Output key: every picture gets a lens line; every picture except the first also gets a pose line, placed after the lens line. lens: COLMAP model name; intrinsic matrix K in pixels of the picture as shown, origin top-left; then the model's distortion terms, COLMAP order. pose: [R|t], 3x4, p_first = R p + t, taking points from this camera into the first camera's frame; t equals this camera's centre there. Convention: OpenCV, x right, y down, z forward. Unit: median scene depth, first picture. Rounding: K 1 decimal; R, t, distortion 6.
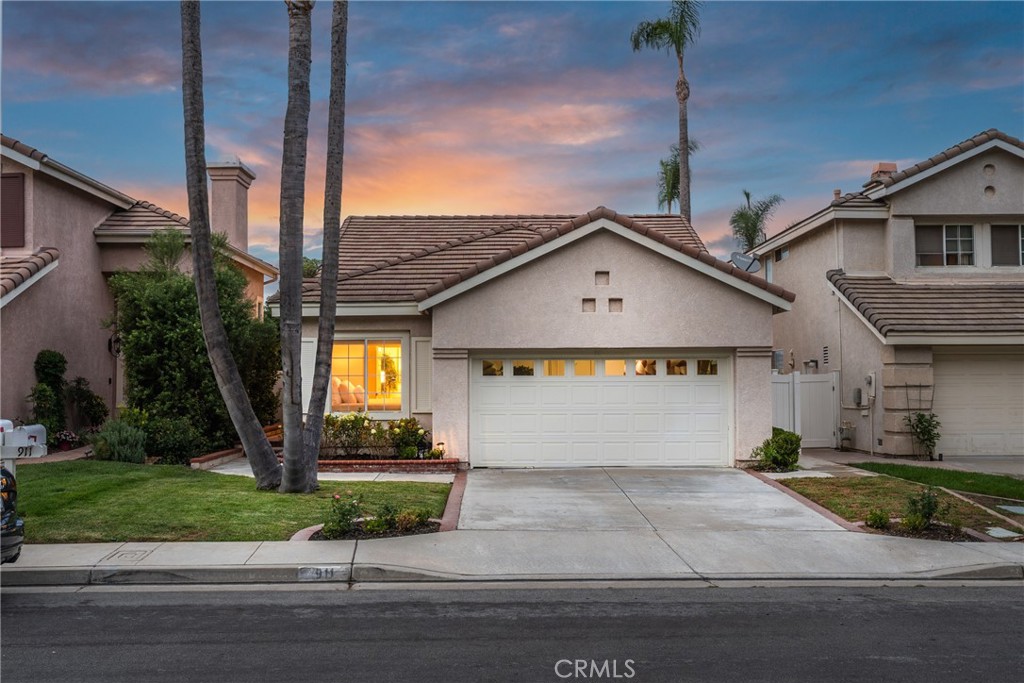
lens RADIAL K [[1048.5, 0, 511.5], [0, 1048.5, 345.5], [0, 0, 1]] dist [-0.010789, 0.000000]
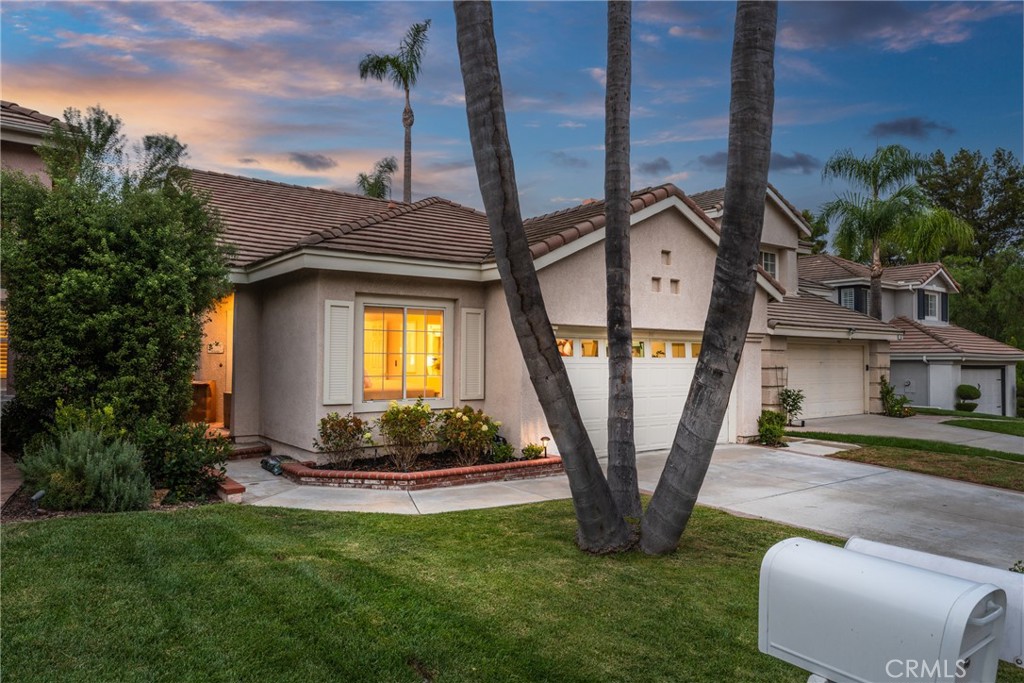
lens RADIAL K [[683.6, 0, 513.0], [0, 683.6, 336.9], [0, 0, 1]] dist [-0.007200, -0.000644]
pose [[0.801464, 0.029041, 0.597338, -0.403979], [-0.033537, 0.999431, -0.003592, 0.016186], [-0.597102, -0.017154, 0.801982, 0.574830]]
